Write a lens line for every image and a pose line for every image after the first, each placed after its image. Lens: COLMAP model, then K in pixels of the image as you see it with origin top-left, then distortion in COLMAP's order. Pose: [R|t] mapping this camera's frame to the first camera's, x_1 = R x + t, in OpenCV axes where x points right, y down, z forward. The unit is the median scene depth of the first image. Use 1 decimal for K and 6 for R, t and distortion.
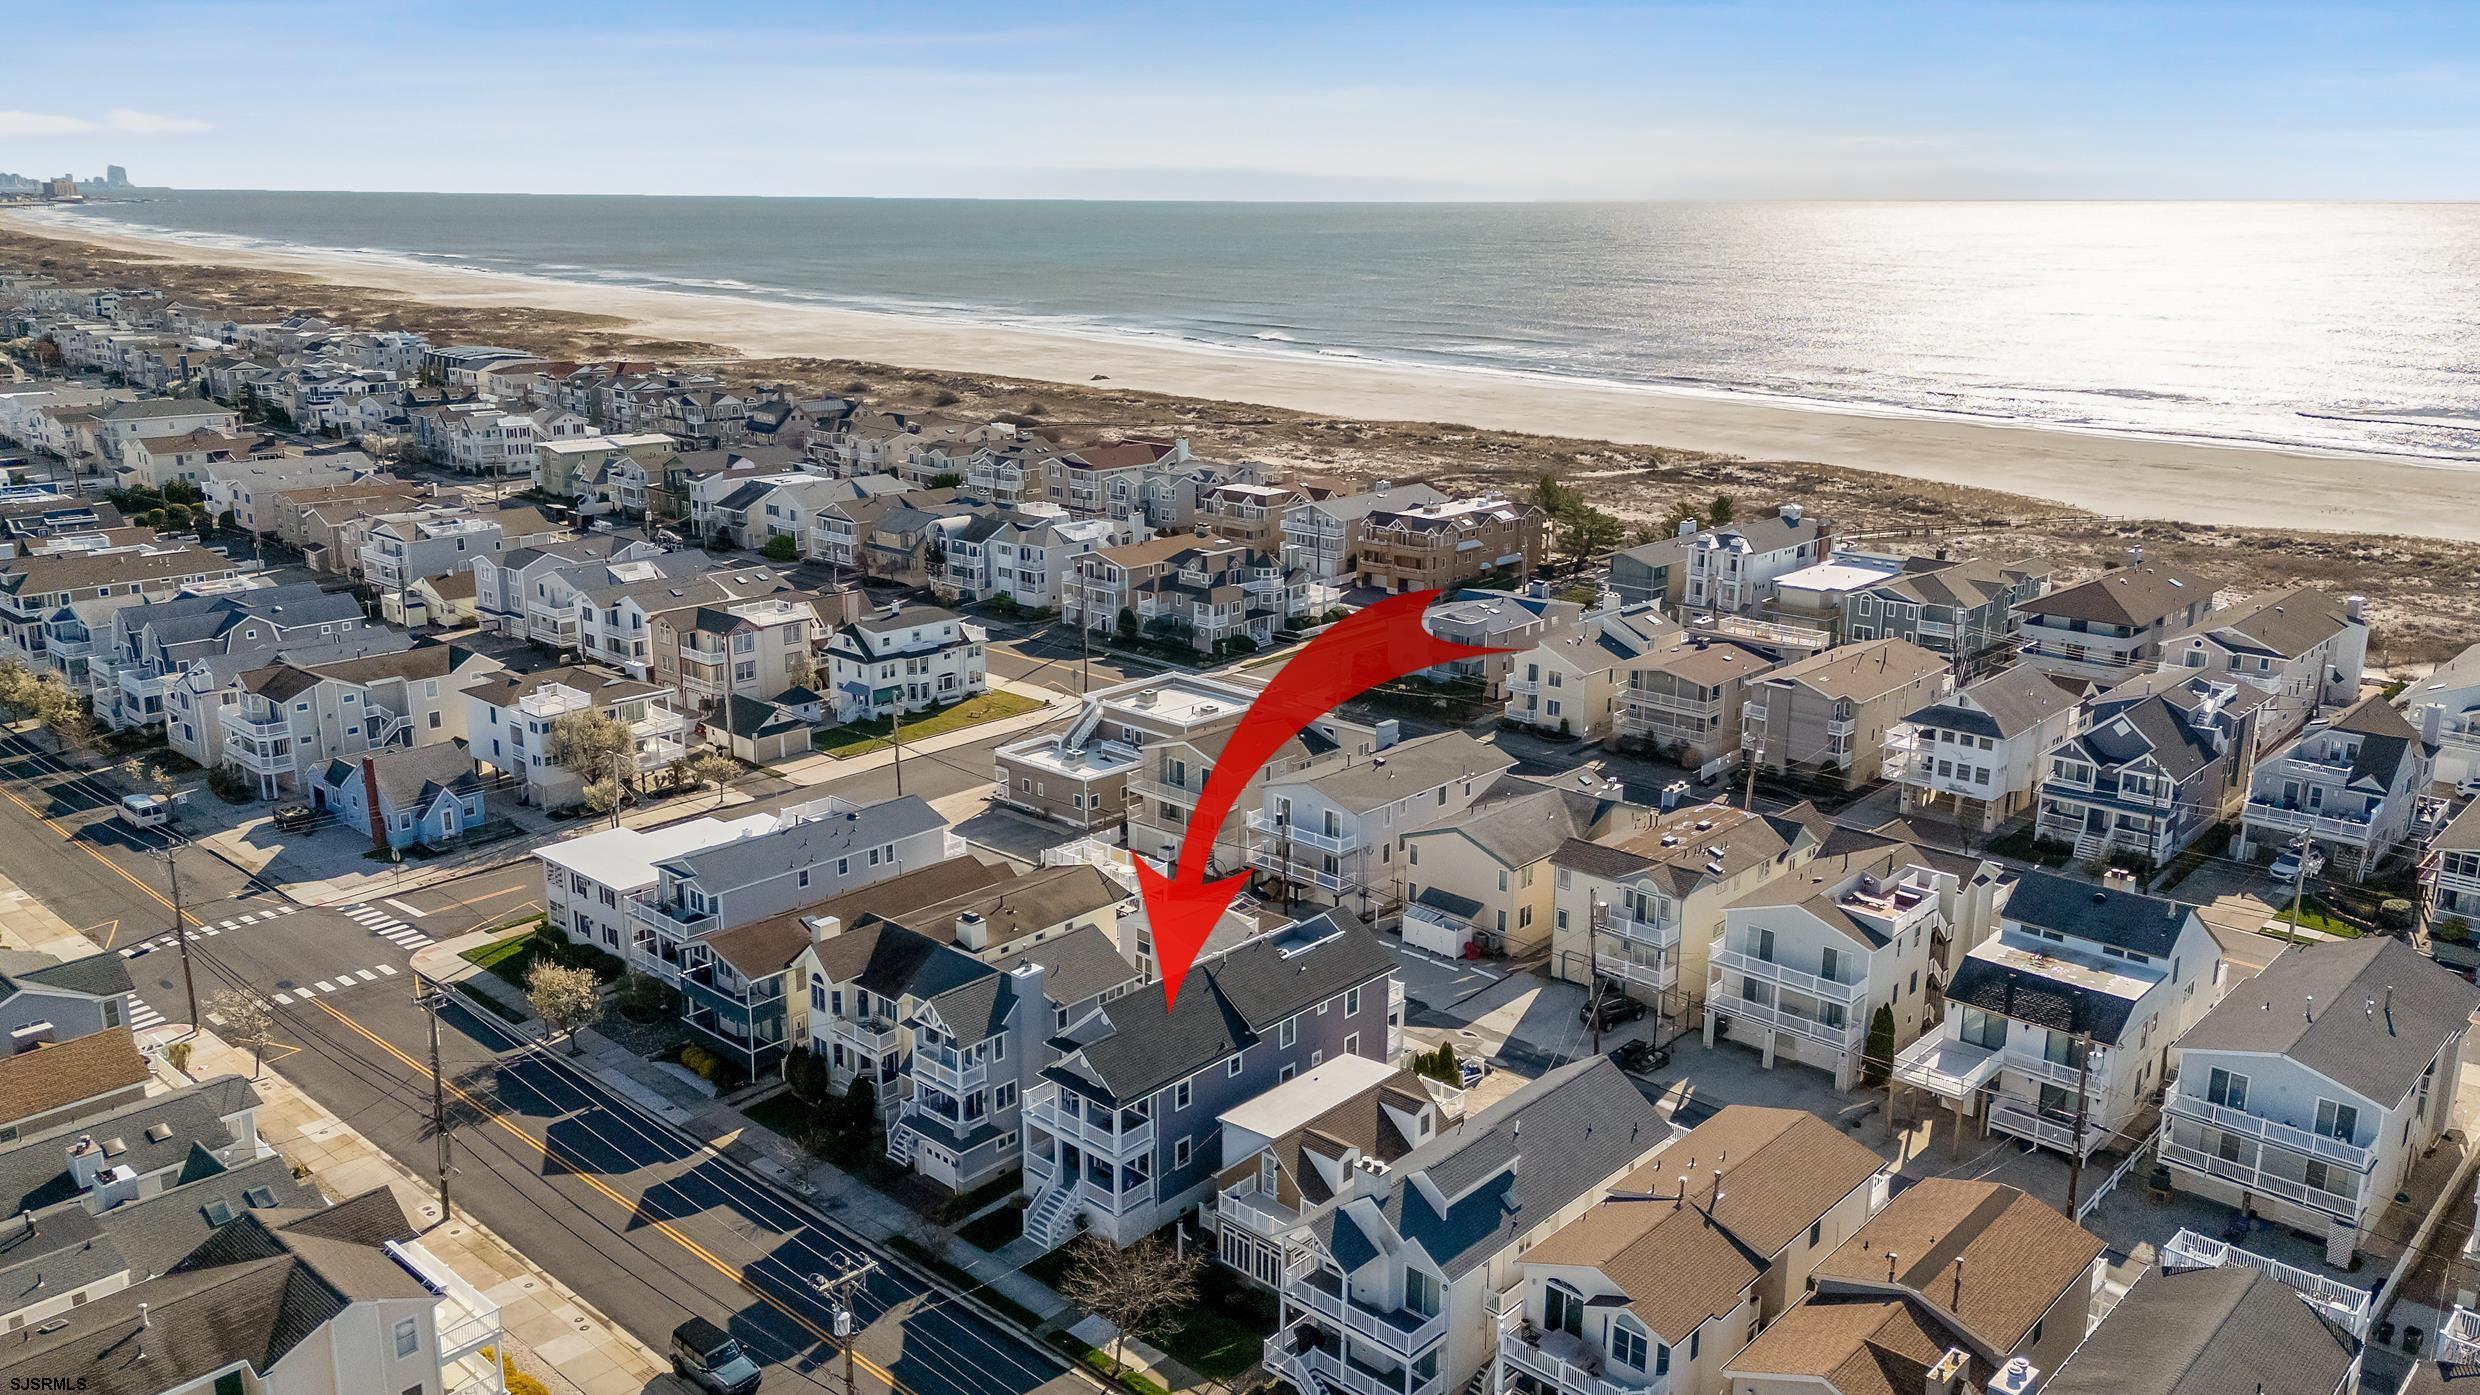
lens RADIAL K [[1857.3, 0, 1249.5], [0, 1857.3, 697.0], [0, 0, 1]] dist [0.084671, -0.101354]
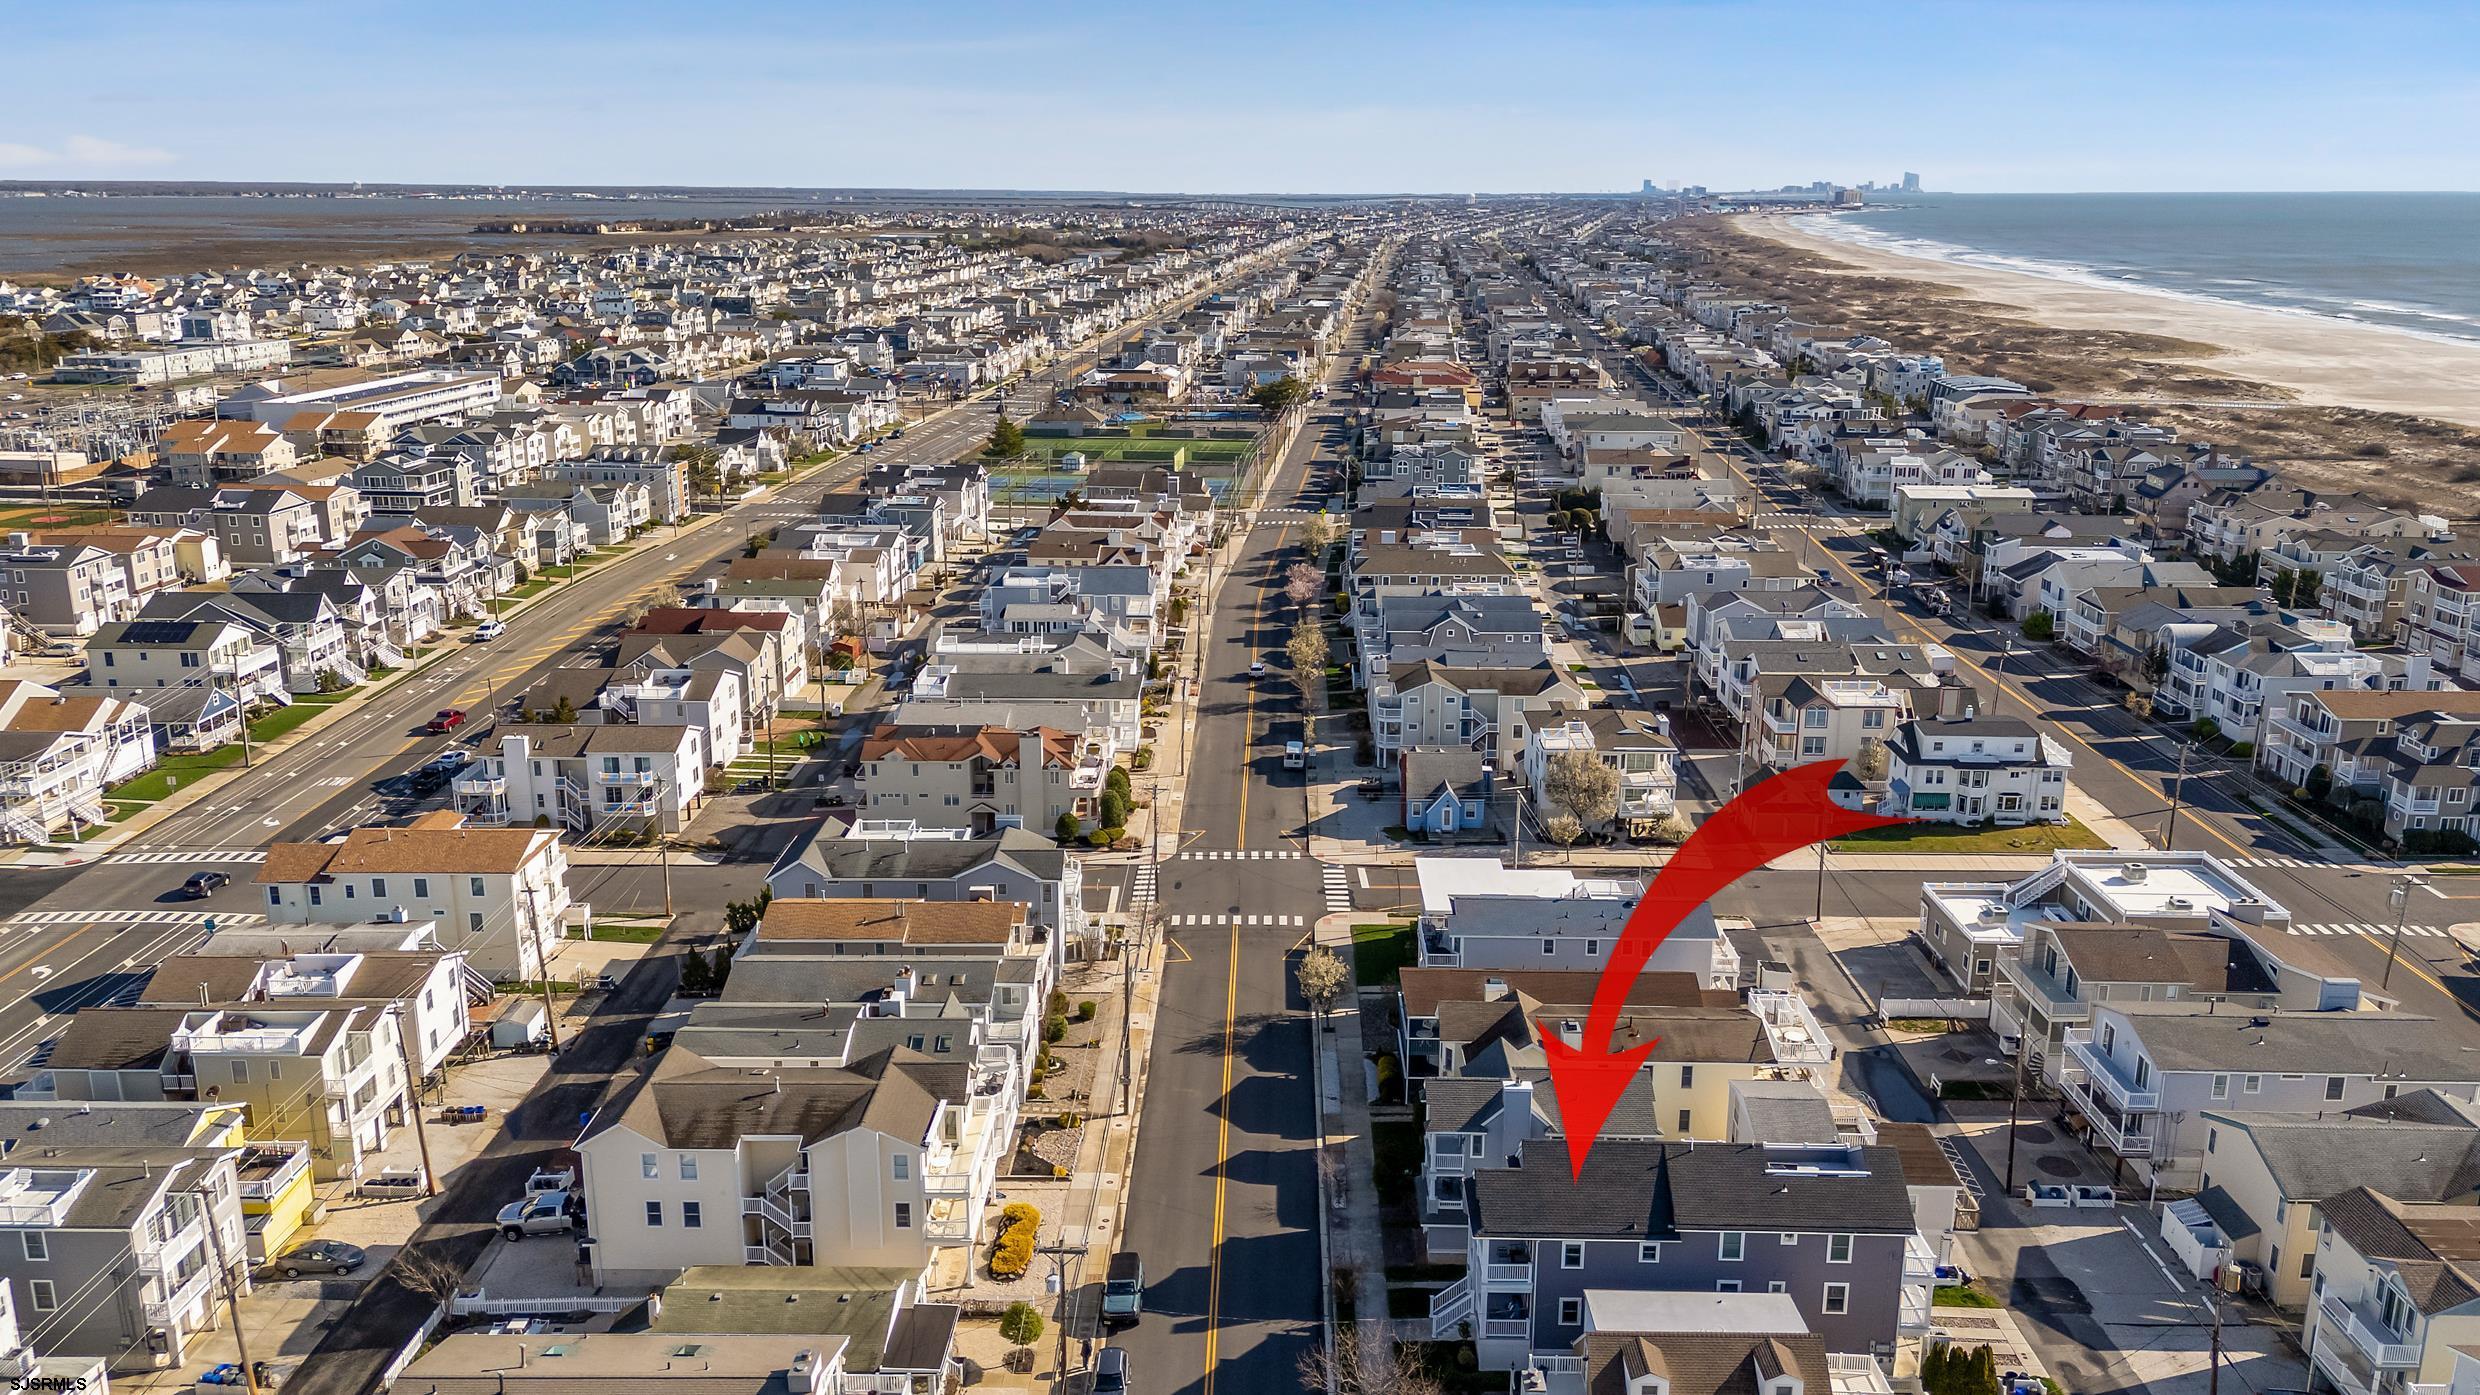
lens RADIAL K [[1857.3, 0, 1249.5], [0, 1857.3, 697.0], [0, 0, 1]] dist [0.084671, -0.101354]
pose [[0.662487, 0.190844, -0.724355, 0.282842], [-0.191882, 0.977972, 0.082171, -0.070325], [0.724081, 0.084554, 0.684513, 0.086167]]
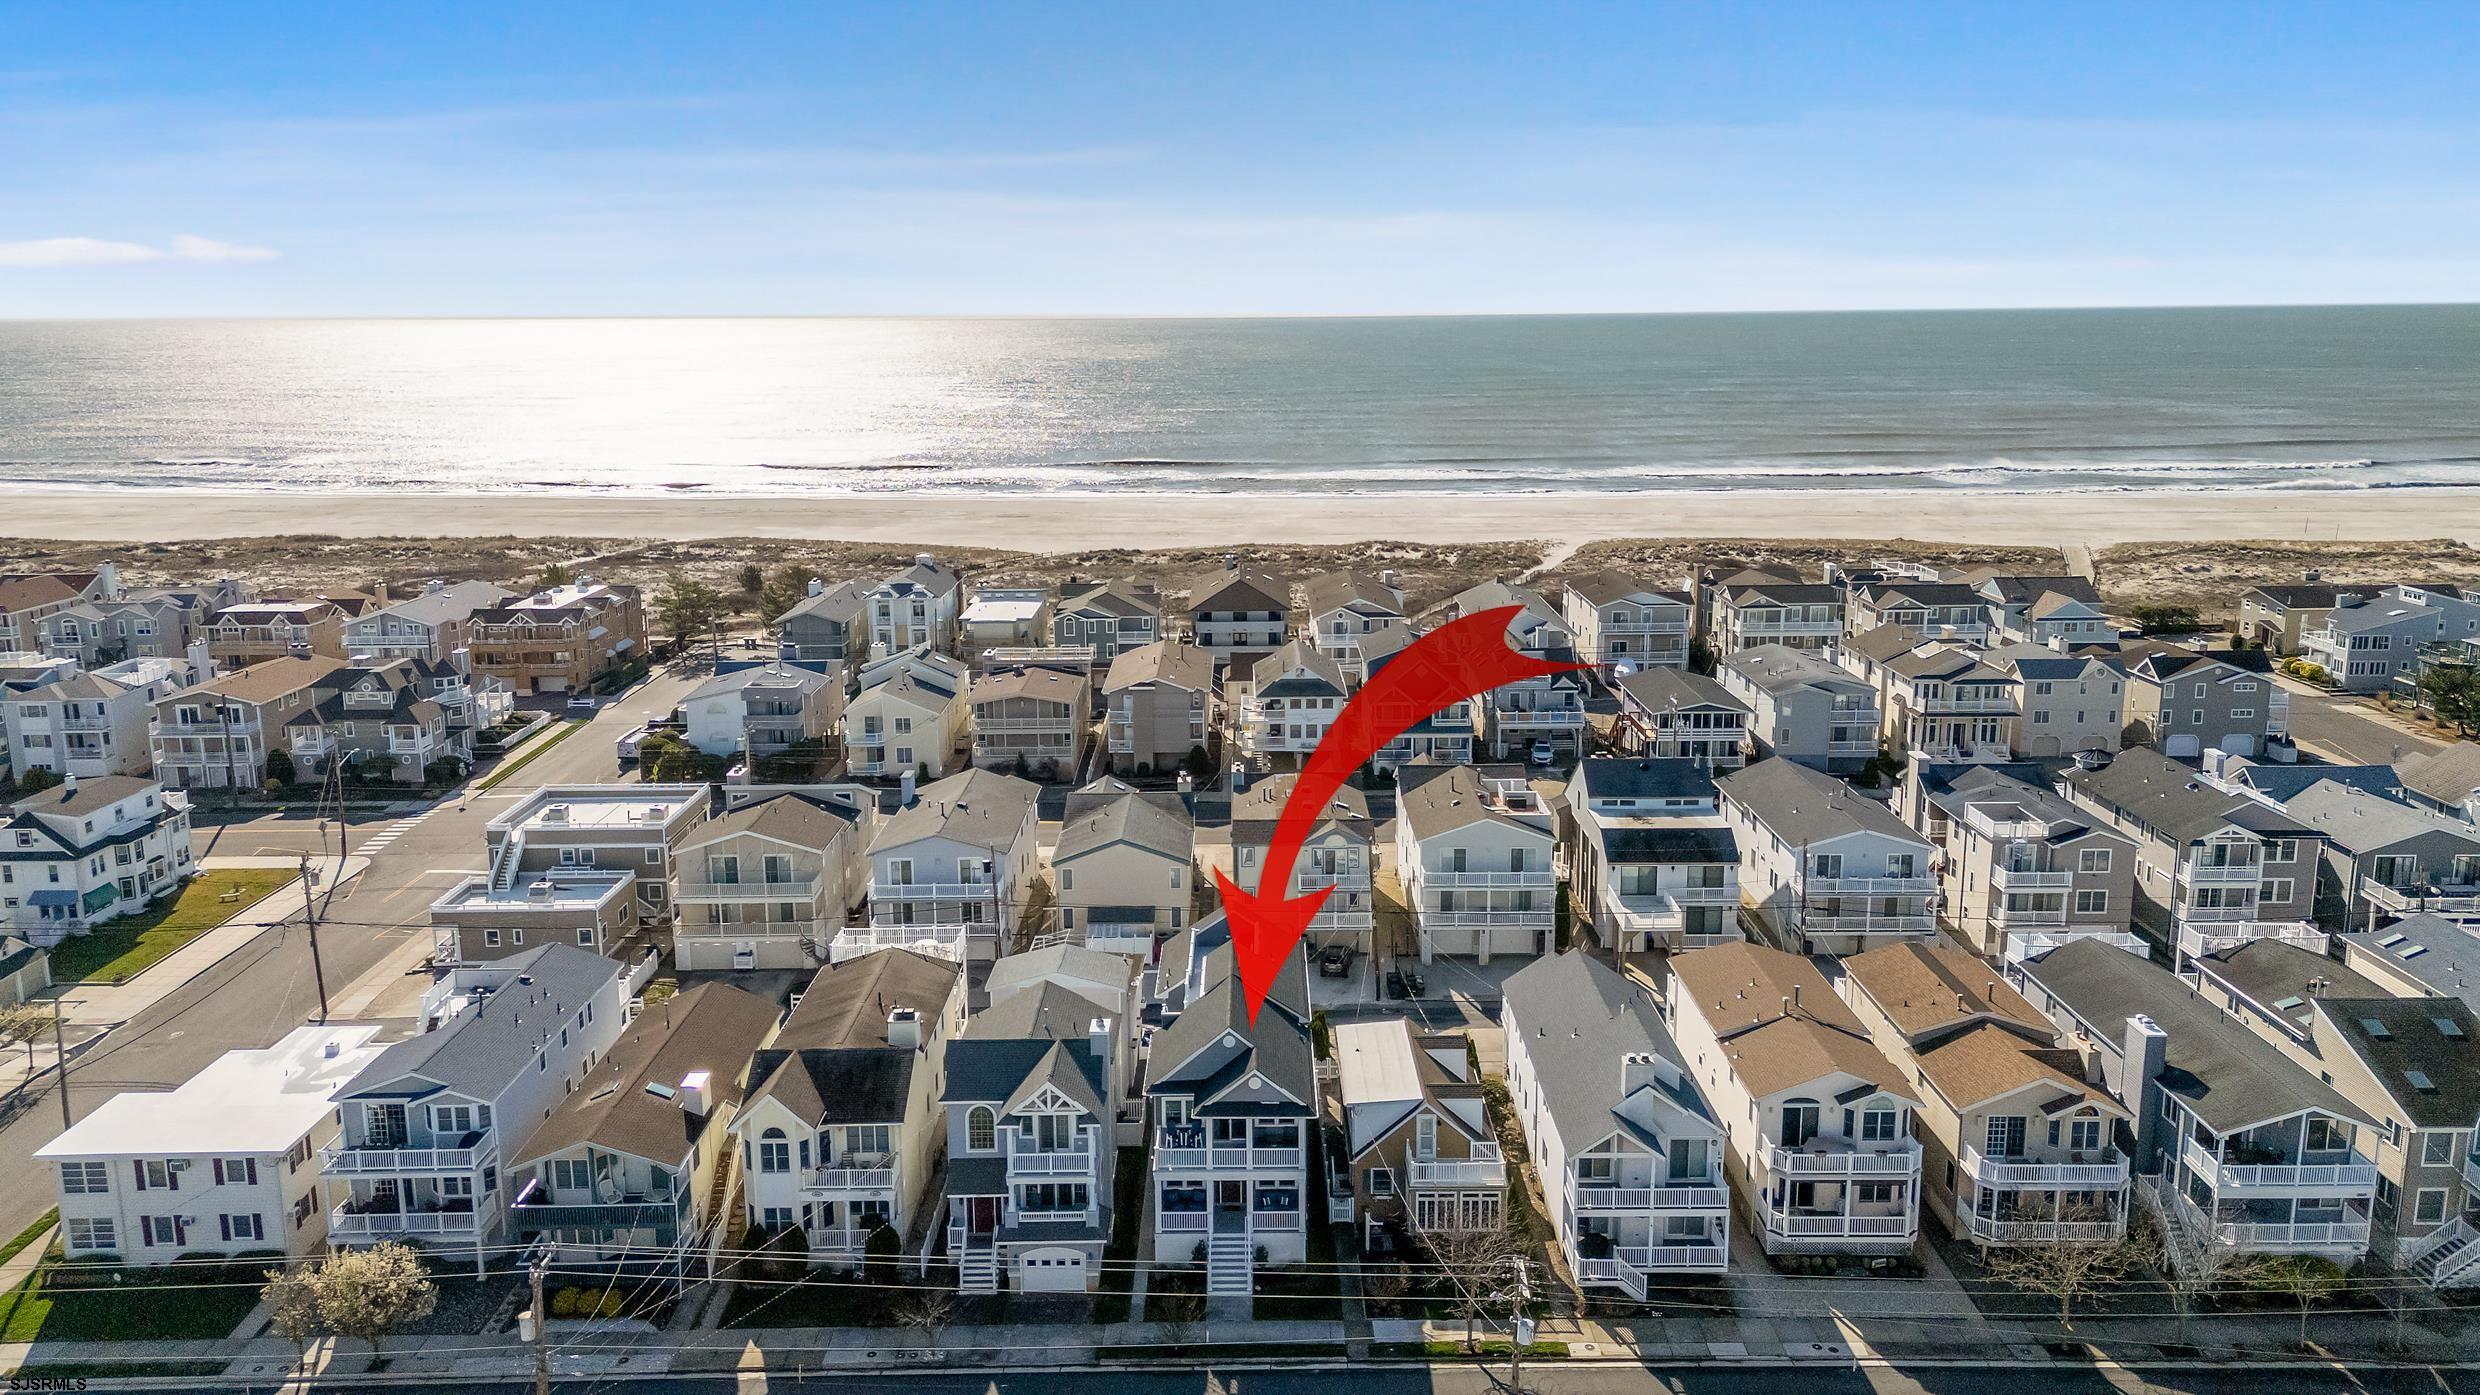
lens RADIAL K [[1808.4, 0, 1240.0], [0, 1808.4, 697.5], [0, 0, 1]] dist [0.095592, -0.097560]
pose [[0.738371, -0.151531, 0.657151, -0.355554], [0.186773, 0.982262, 0.016640, -0.007320], [-0.648016, 0.110452, 0.753576, 0.151766]]
